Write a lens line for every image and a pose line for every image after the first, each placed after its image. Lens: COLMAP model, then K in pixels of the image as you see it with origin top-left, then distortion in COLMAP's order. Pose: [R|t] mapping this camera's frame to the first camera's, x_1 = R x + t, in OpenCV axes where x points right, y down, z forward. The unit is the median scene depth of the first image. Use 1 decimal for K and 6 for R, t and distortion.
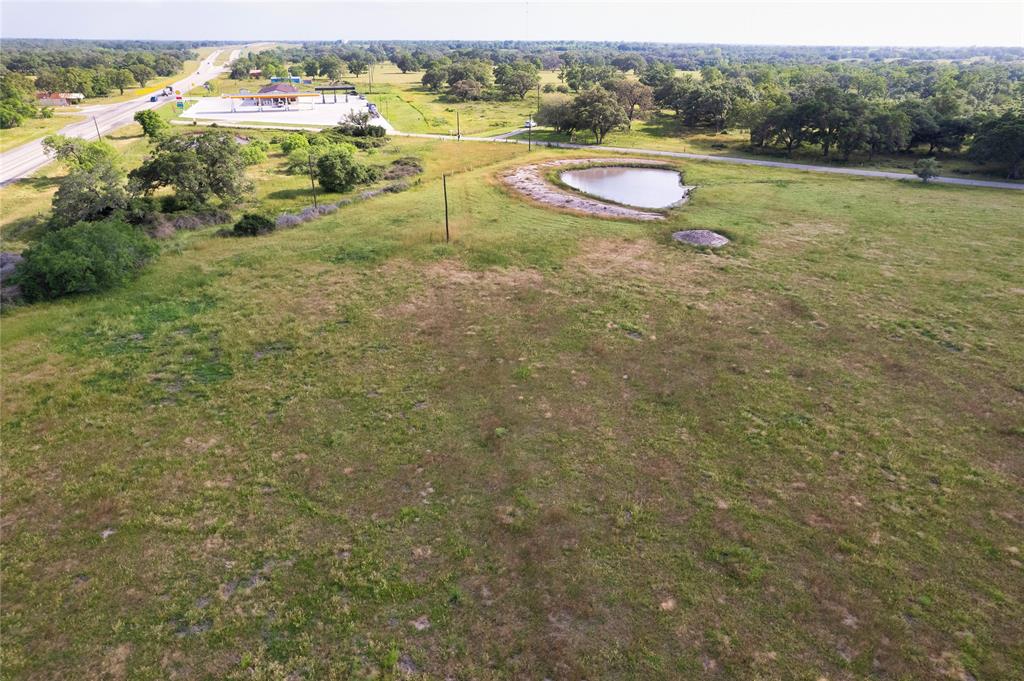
lens RADIAL K [[659.2, 0, 512.9], [0, 659.2, 344.3], [0, 0, 1]] dist [-0.083693, 0.077166]
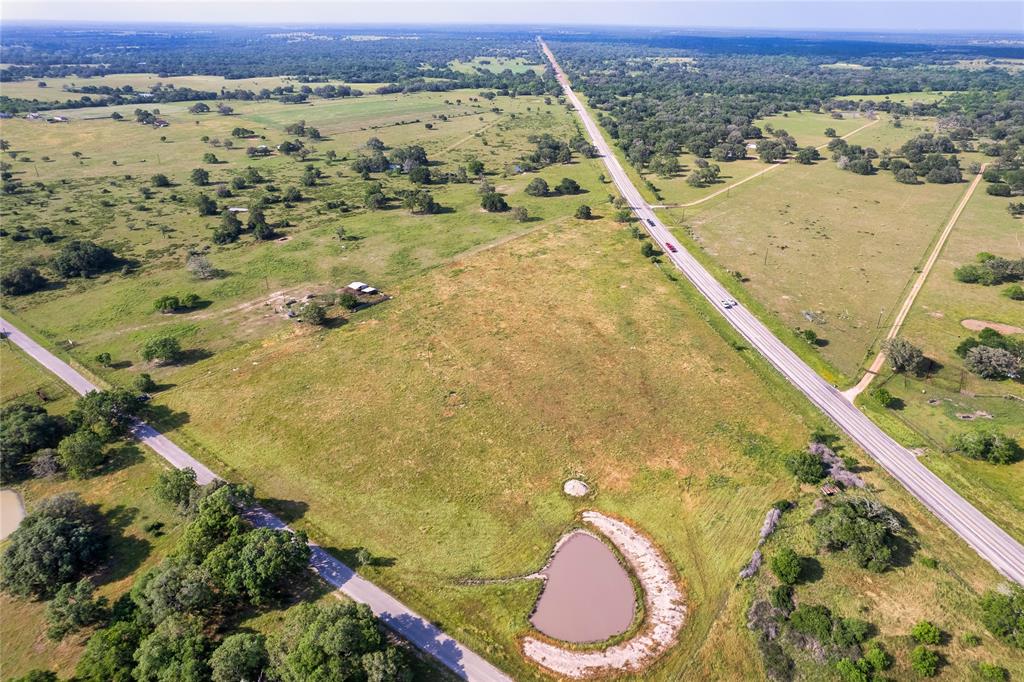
lens RADIAL K [[659.2, 0, 512.9], [0, 659.2, 344.8], [0, 0, 1]] dist [-0.083693, 0.077166]
pose [[-0.992236, -0.066462, 0.105123, 0.459235], [0.041539, 0.619604, 0.783814, -3.473426], [-0.117229, 0.782096, -0.612033, 3.113260]]
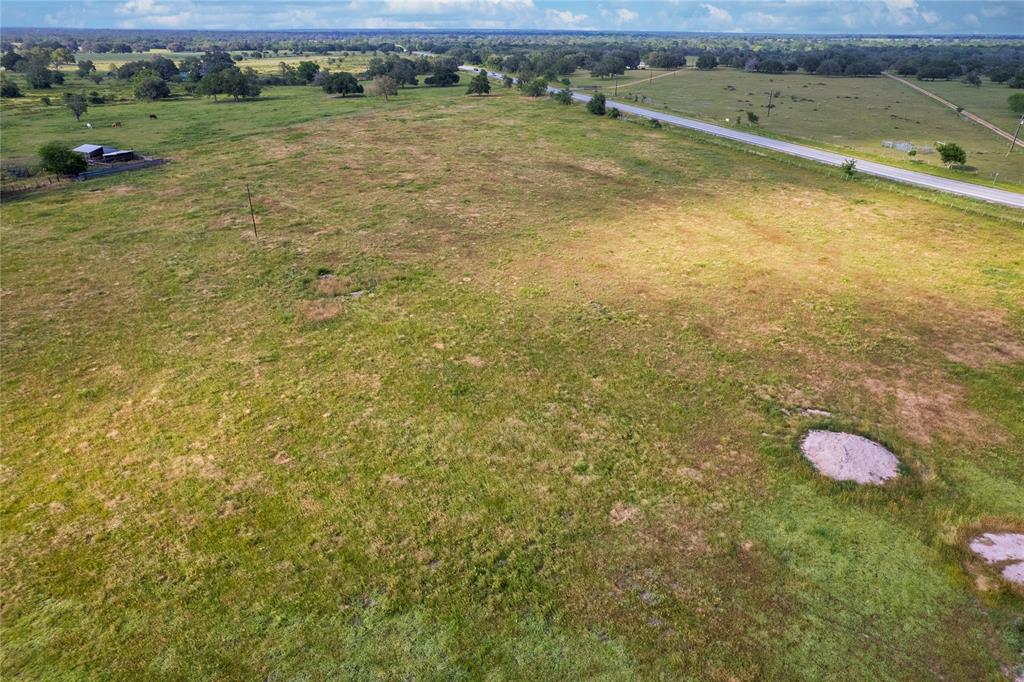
lens RADIAL K [[659.2, 0, 512.9], [0, 659.2, 344.8], [0, 0, 1]] dist [-0.083693, 0.077166]
pose [[-0.991466, 0.048797, -0.120885, 1.033944], [-0.063524, 0.628914, 0.774875, -1.055117], [0.113837, 0.775942, -0.620447, 1.937828]]
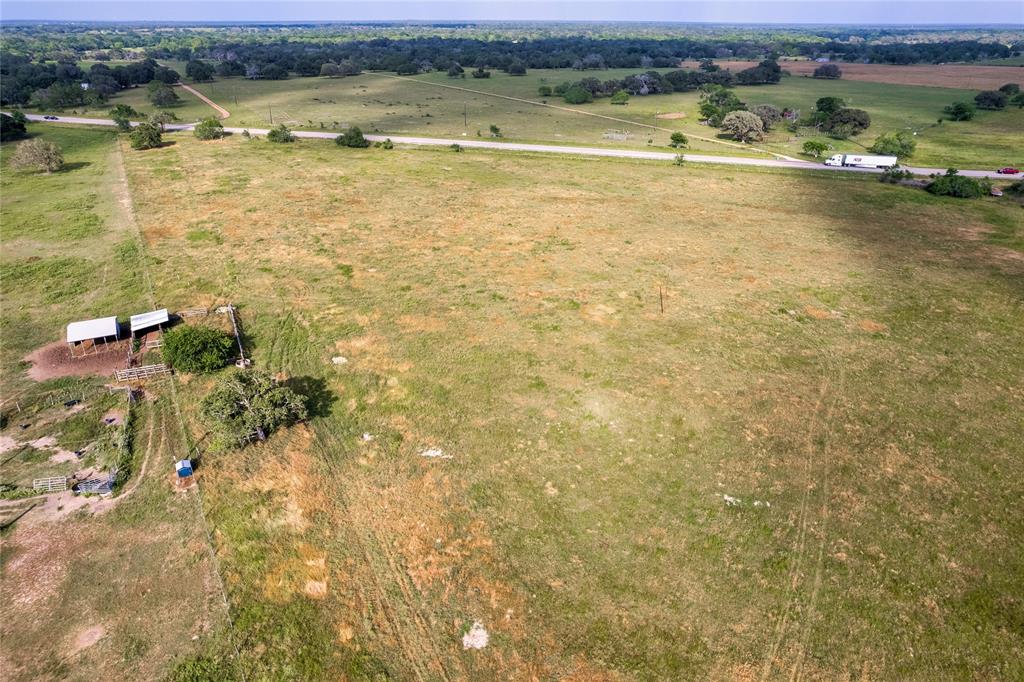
lens RADIAL K [[659.2, 0, 512.9], [0, 659.2, 344.8], [0, 0, 1]] dist [-0.083693, 0.077166]
pose [[-0.489008, 0.389815, -0.780331, 3.326880], [-0.373638, 0.714755, 0.591203, -0.701999], [0.788205, 0.580664, -0.203871, 0.560696]]
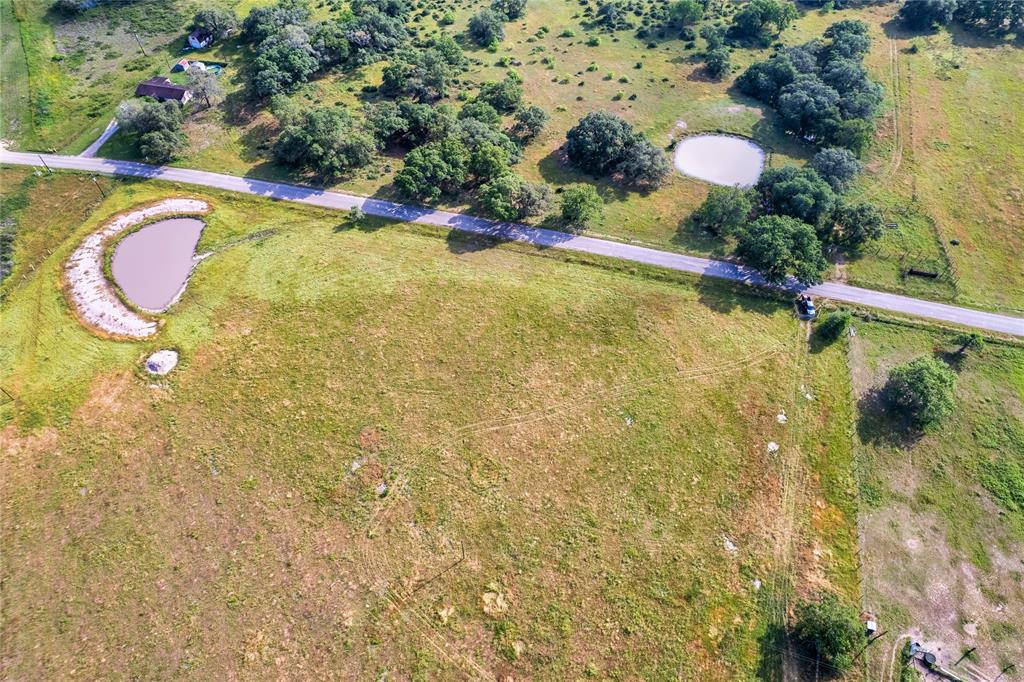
lens RADIAL K [[659.2, 0, 512.9], [0, 659.2, 344.8], [0, 0, 1]] dist [-0.083693, 0.077166]
pose [[0.965836, -0.204892, 0.158681, 1.477587], [0.111218, 0.880763, 0.460311, -1.435675], [-0.234075, -0.426937, 0.873461, -1.235669]]
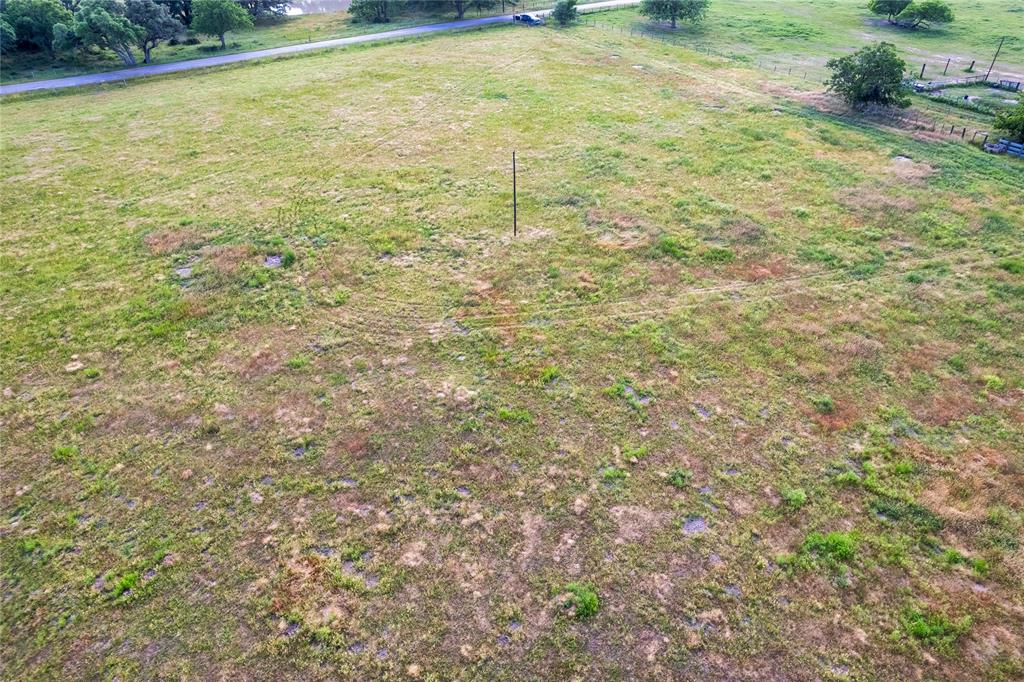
lens RADIAL K [[659.2, 0, 512.9], [0, 659.2, 344.8], [0, 0, 1]] dist [-0.083693, 0.077166]
pose [[0.409190, -0.550634, 0.727575, 0.569796], [0.387011, 0.826845, 0.408107, -0.077696], [-0.826309, 0.114586, 0.551438, -0.148948]]
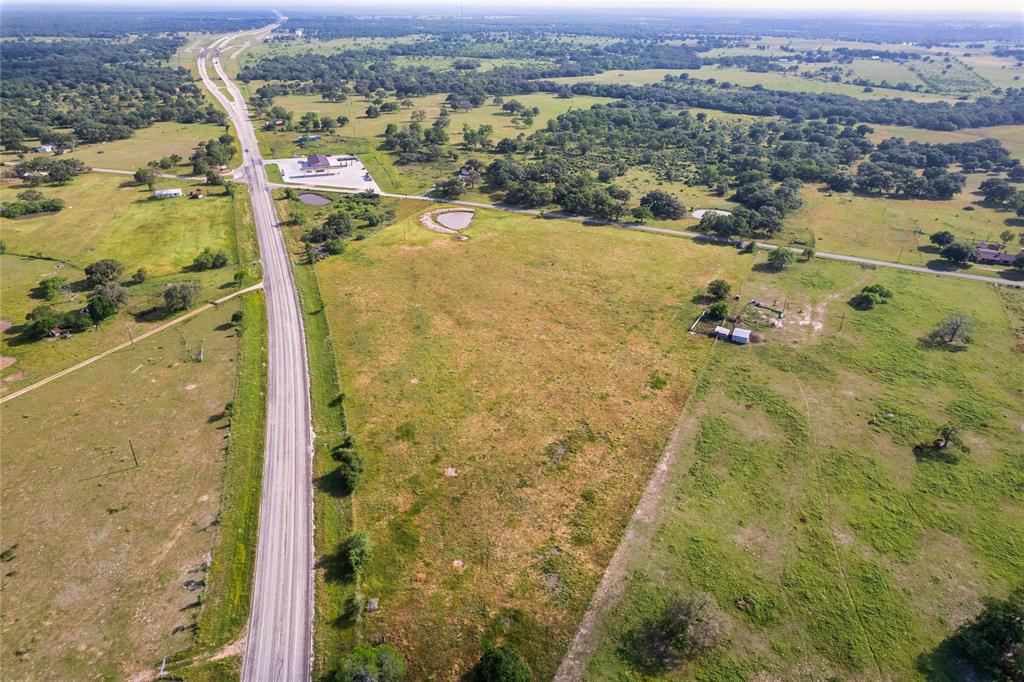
lens RADIAL K [[659.2, 0, 512.9], [0, 659.2, 344.8], [0, 0, 1]] dist [-0.083693, 0.077166]
pose [[0.997314, -0.032477, 0.065646, 0.486891], [0.029062, 0.998207, 0.052330, 0.525369], [-0.067228, -0.050282, 0.996470, -5.428843]]
